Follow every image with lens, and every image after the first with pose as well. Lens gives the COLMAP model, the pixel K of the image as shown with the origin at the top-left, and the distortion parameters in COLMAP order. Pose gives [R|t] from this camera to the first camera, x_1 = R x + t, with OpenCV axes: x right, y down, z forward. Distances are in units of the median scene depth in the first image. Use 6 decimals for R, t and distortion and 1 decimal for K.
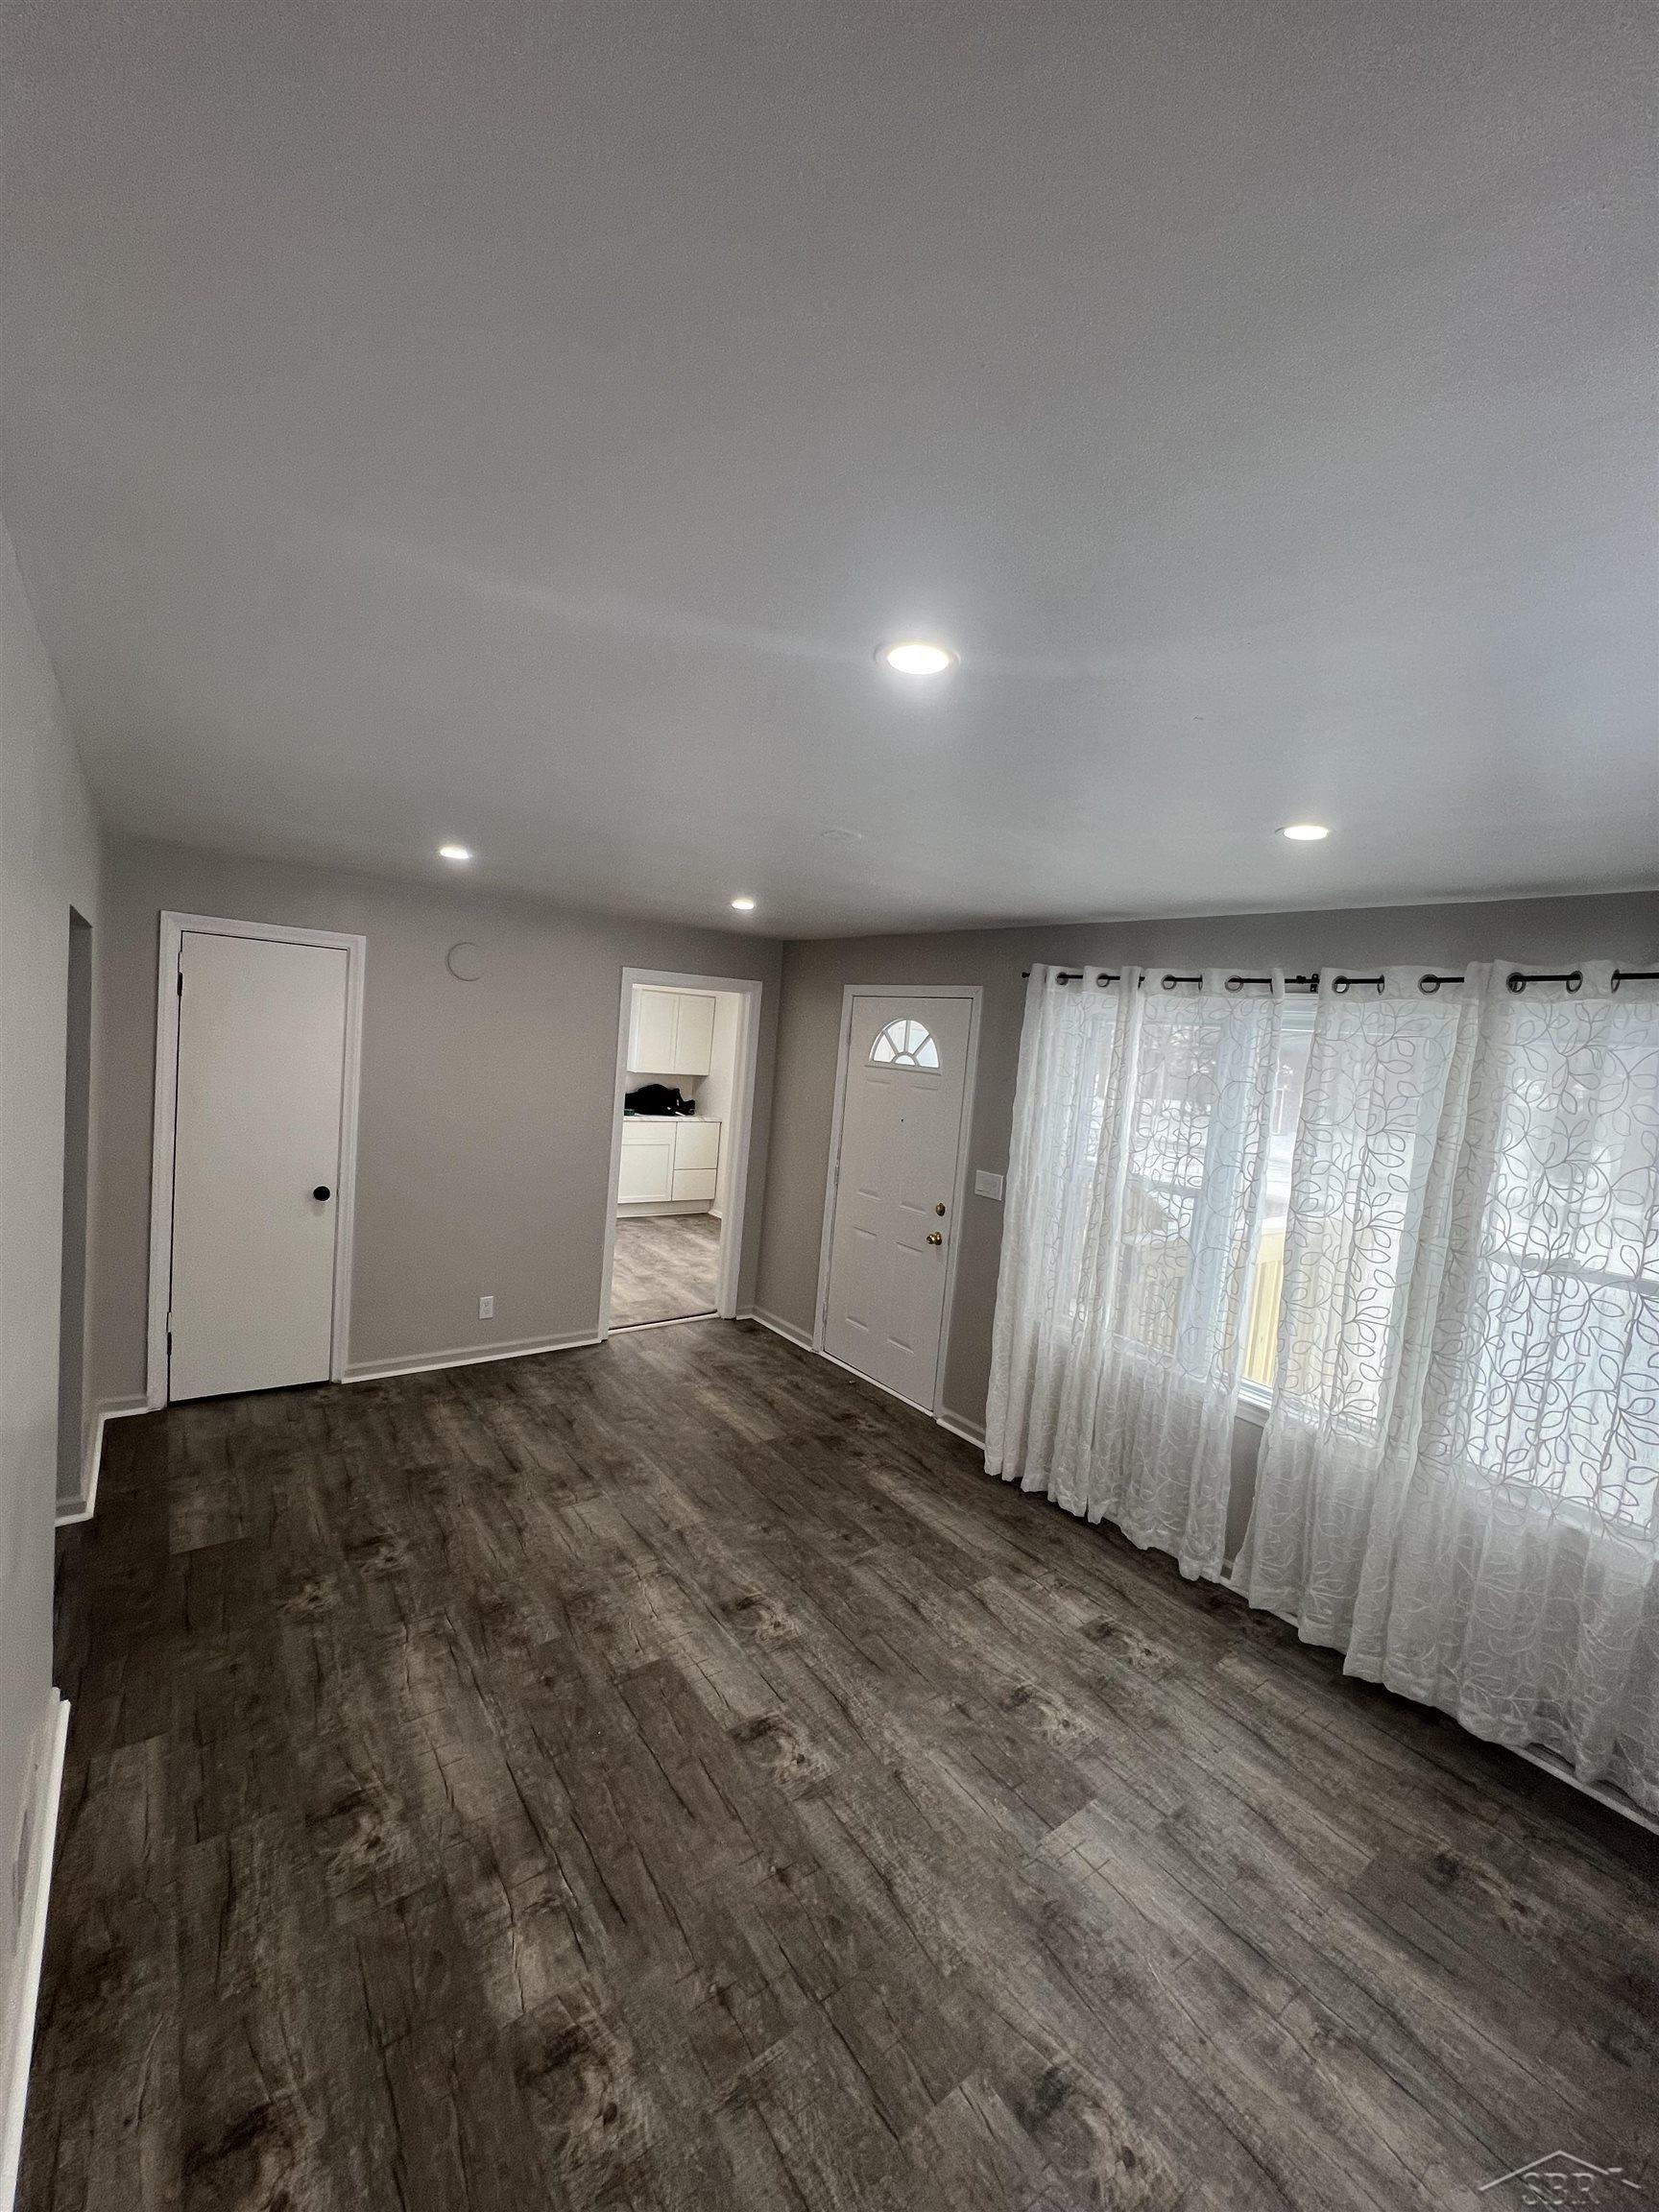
lens RADIAL K [[880.2, 0, 829.5], [0, 880.2, 1106.0], [0, 0, 1]] dist [0.000029, -0.001394]
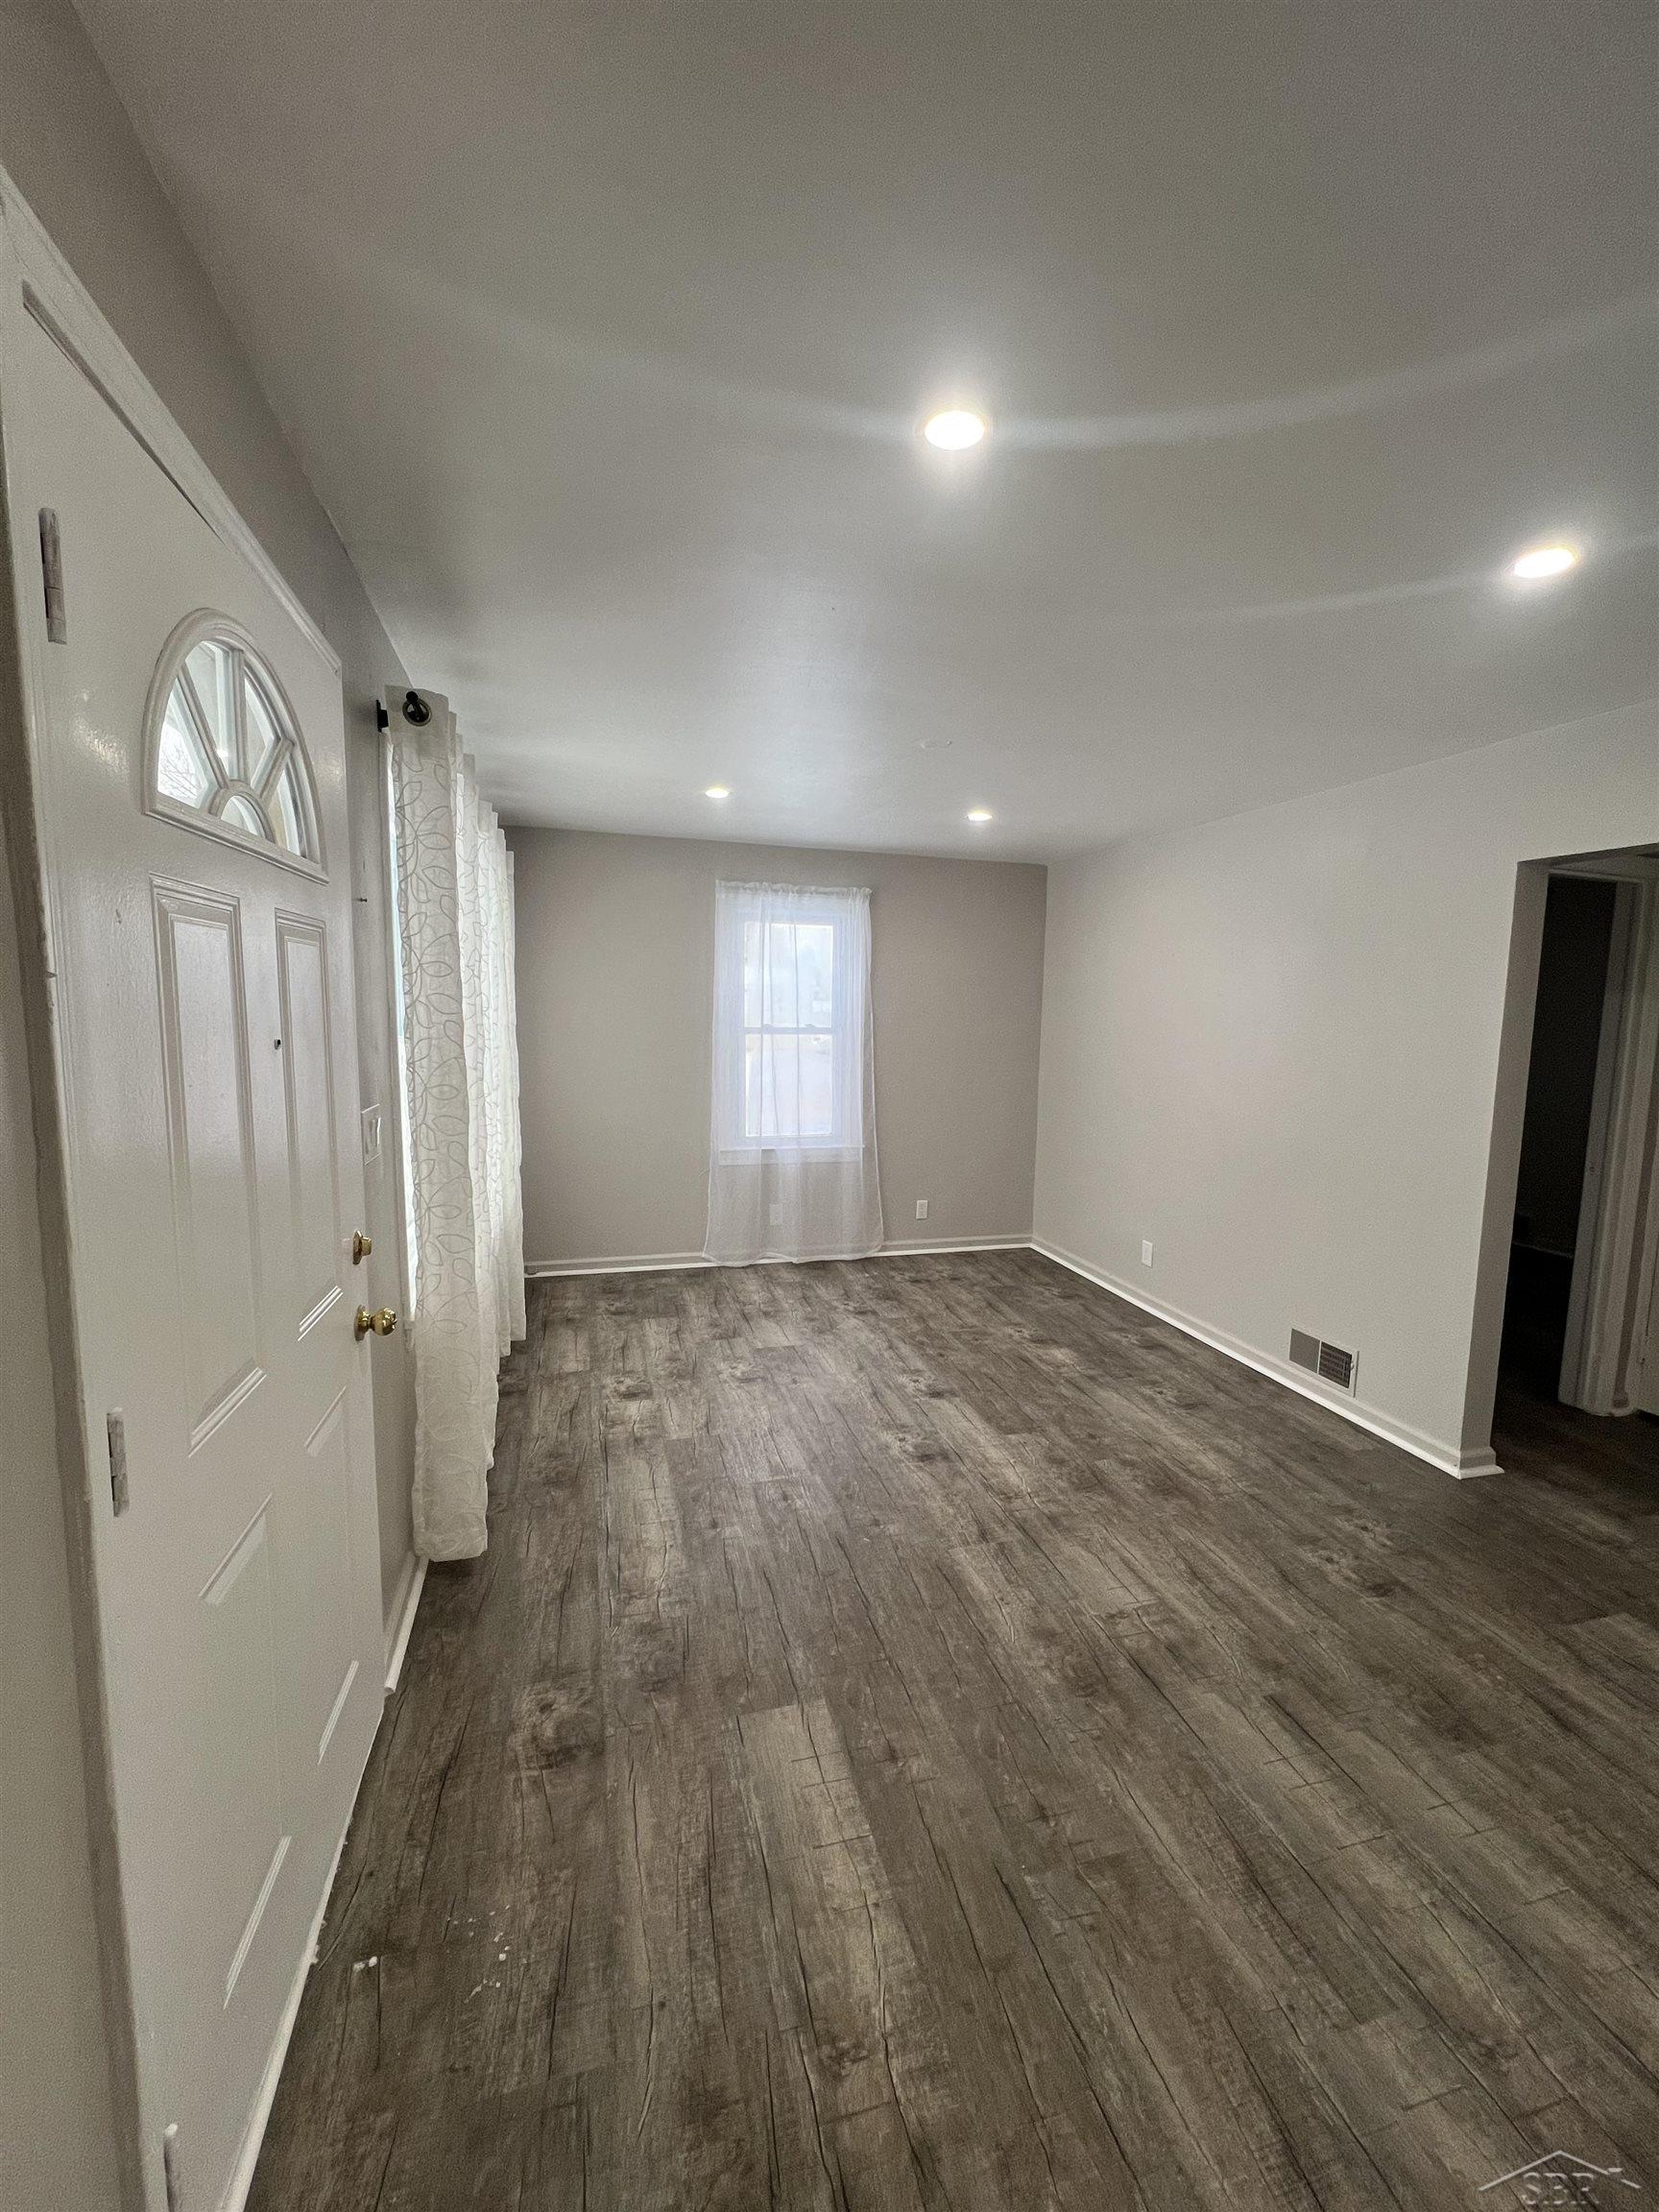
lens RADIAL K [[880.2, 0, 829.5], [0, 880.2, 1106.0], [0, 0, 1]] dist [0.000029, -0.001394]
pose [[-0.927129, -0.141367, 0.347054, -0.322416], [-0.068737, 0.974556, 0.213345, -0.062944], [-0.368384, 0.173943, -0.913256, 2.108925]]
